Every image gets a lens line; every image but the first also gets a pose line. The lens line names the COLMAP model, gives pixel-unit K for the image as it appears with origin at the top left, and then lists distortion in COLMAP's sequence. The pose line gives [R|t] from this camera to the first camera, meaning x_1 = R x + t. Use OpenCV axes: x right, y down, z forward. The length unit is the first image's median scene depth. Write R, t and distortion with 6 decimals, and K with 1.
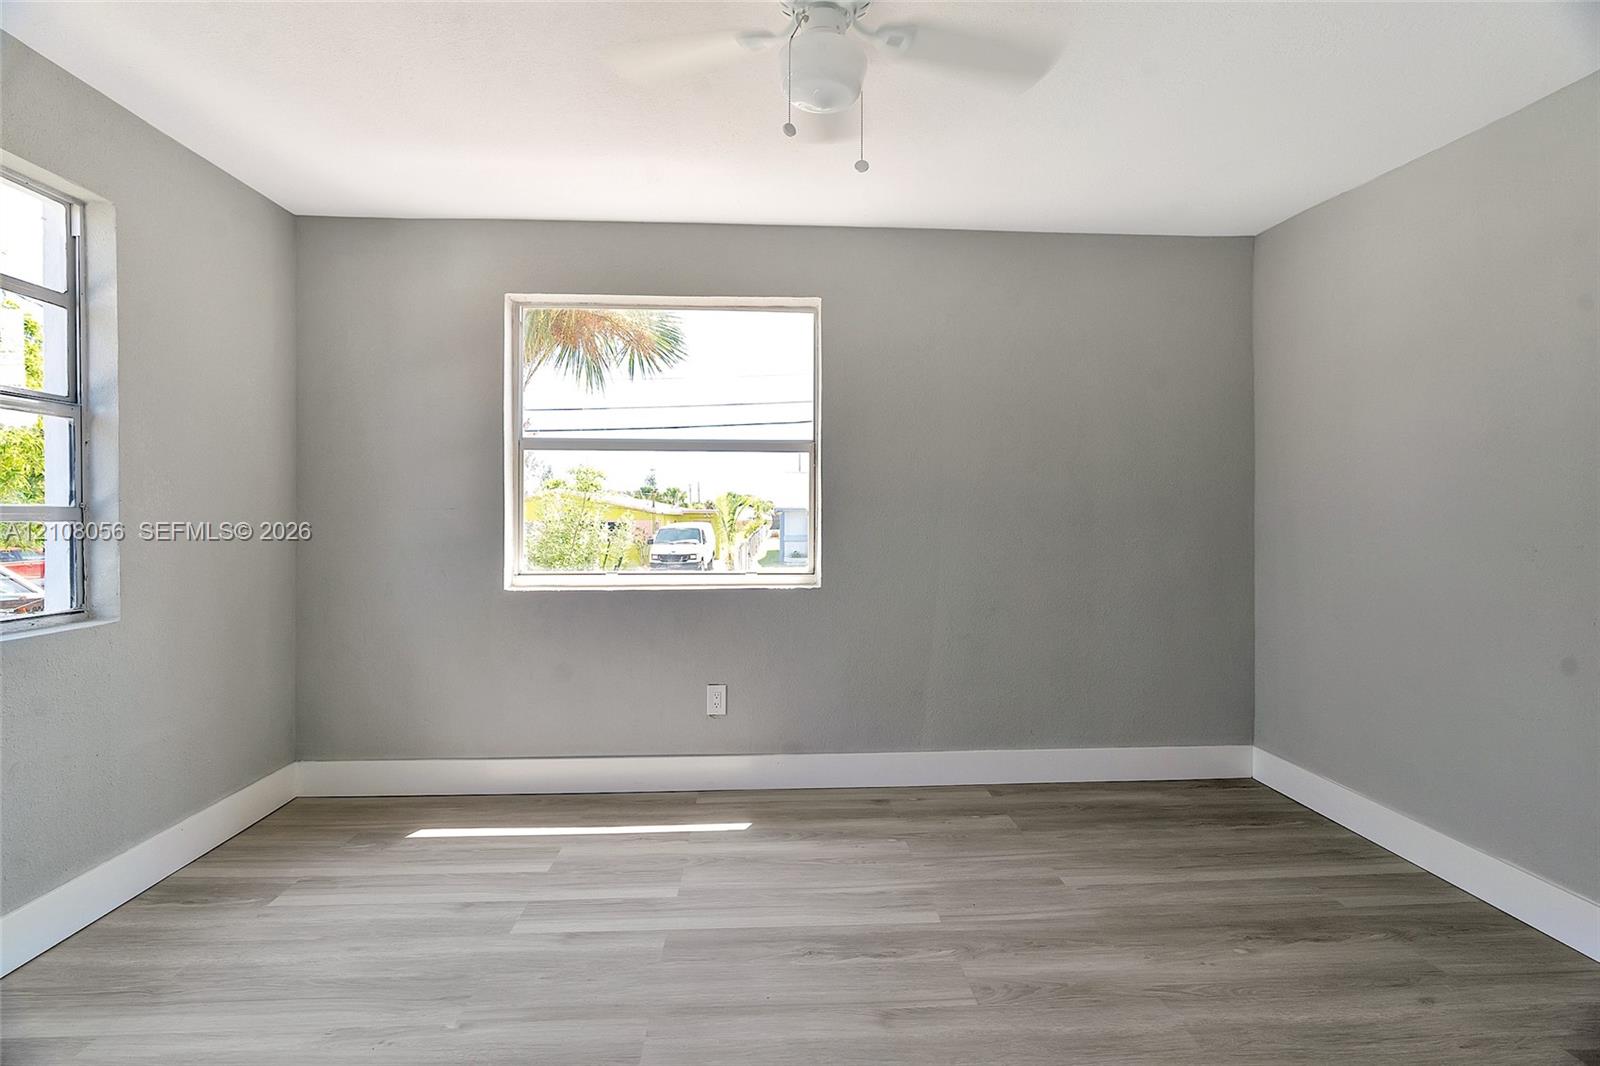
lens RADIAL K [[733.5, 0, 804.1], [0, 733.5, 514.4], [0, 0, 1]] dist [-0.000209, 0.000976]
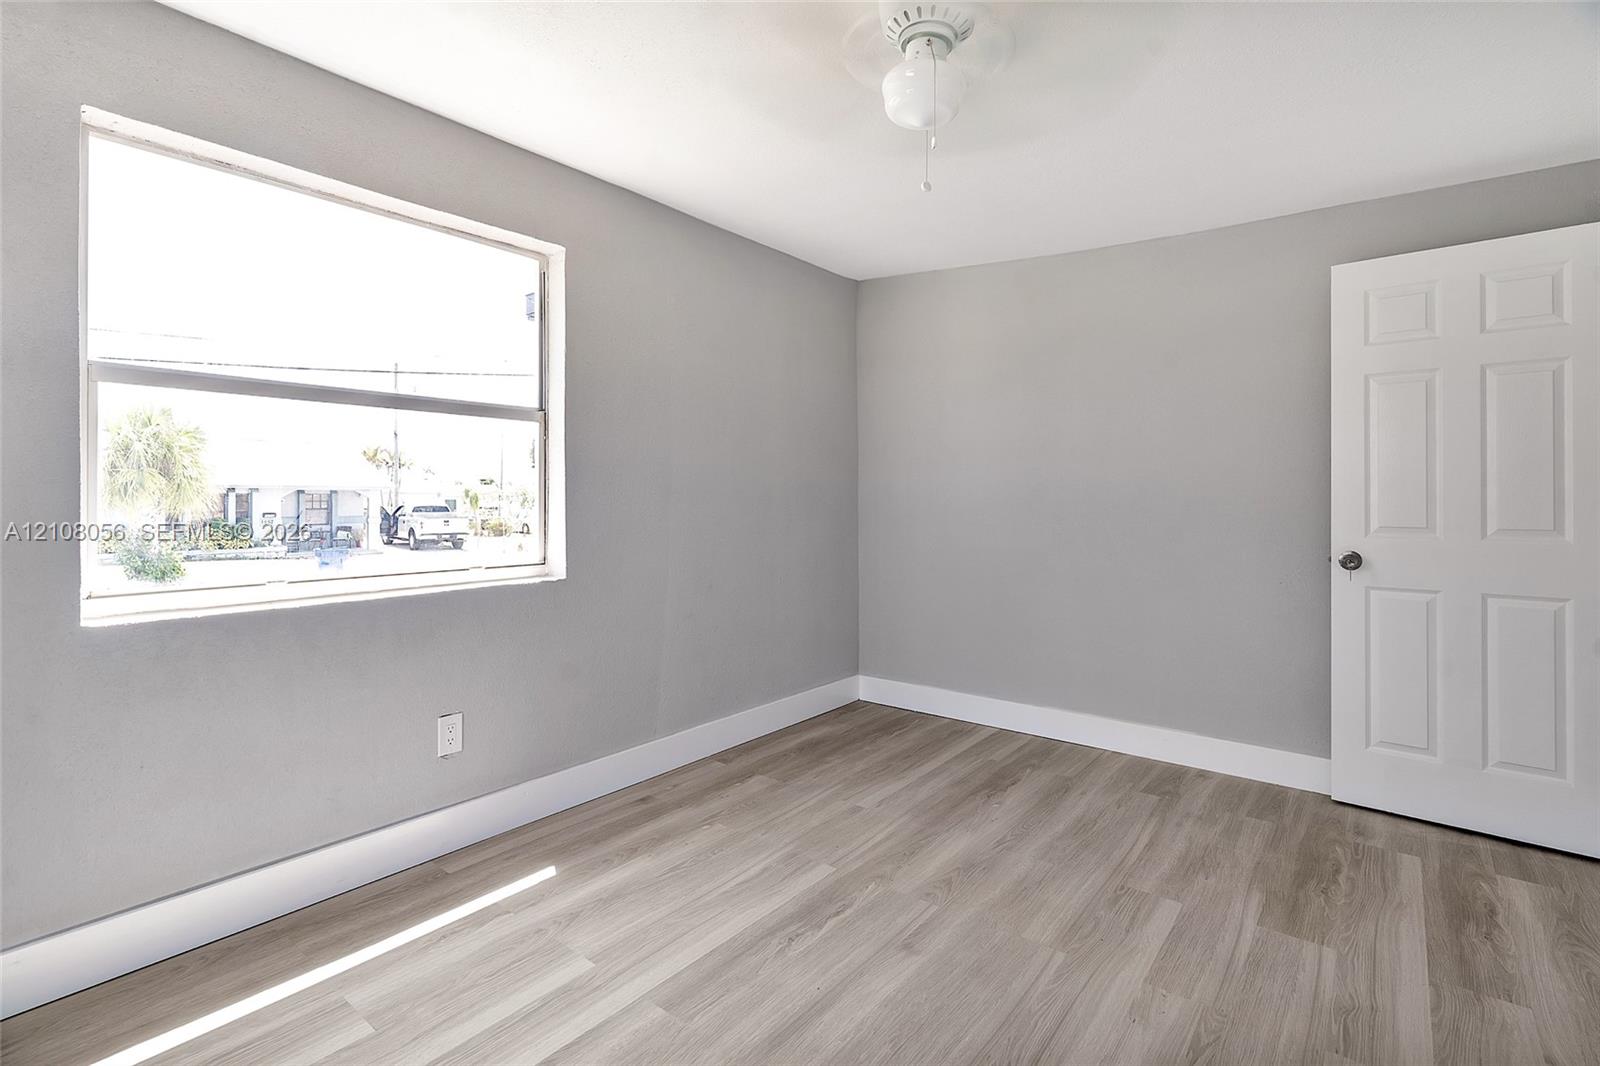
lens RADIAL K [[747.1, 0, 798.3], [0, 747.1, 471.0], [0, 0, 1]] dist [0.000075, 0.000848]
pose [[0.667047, 0.029042, 0.744449, -0.633590], [-0.004423, 0.999377, -0.035024, -0.000717], [-0.745002, 0.020070, 0.666760, 0.255340]]
